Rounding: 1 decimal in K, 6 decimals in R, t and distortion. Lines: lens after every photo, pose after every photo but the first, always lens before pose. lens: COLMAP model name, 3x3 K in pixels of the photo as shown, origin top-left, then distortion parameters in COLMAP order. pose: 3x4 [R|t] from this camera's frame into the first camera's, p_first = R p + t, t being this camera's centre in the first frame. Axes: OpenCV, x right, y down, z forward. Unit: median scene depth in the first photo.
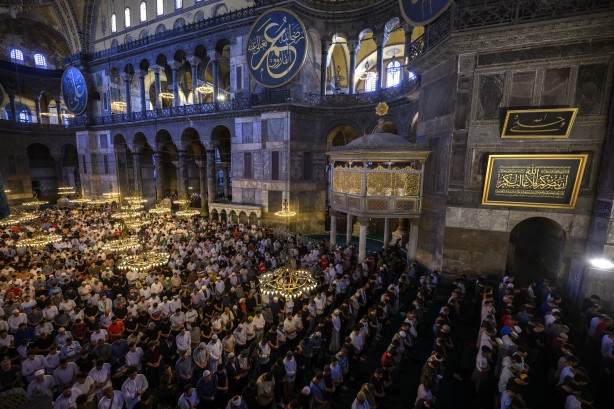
lens RADIAL K [[247.2, 0, 302.9], [0, 247.2, 203.7], [0, 0, 1]] dist [-0.026020, 0.002957]
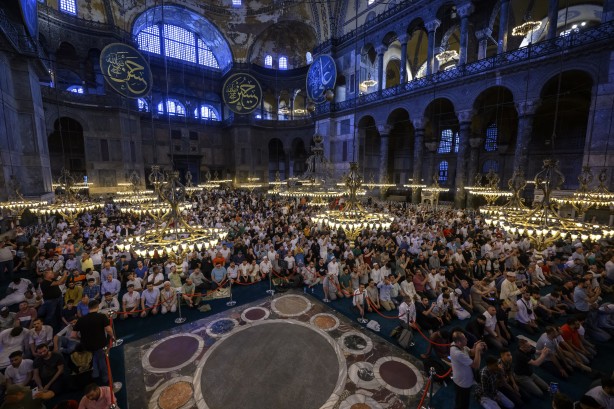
lens RADIAL K [[247.5, 0, 304.2], [0, 247.5, 205.4], [0, 0, 1]] dist [-0.019087, 0.000481]
pose [[0.867645, 0.055370, -0.494092, -0.663811], [-0.065644, 0.997837, -0.003451, 0.089580], [0.492833, 0.035428, 0.869403, 0.131544]]
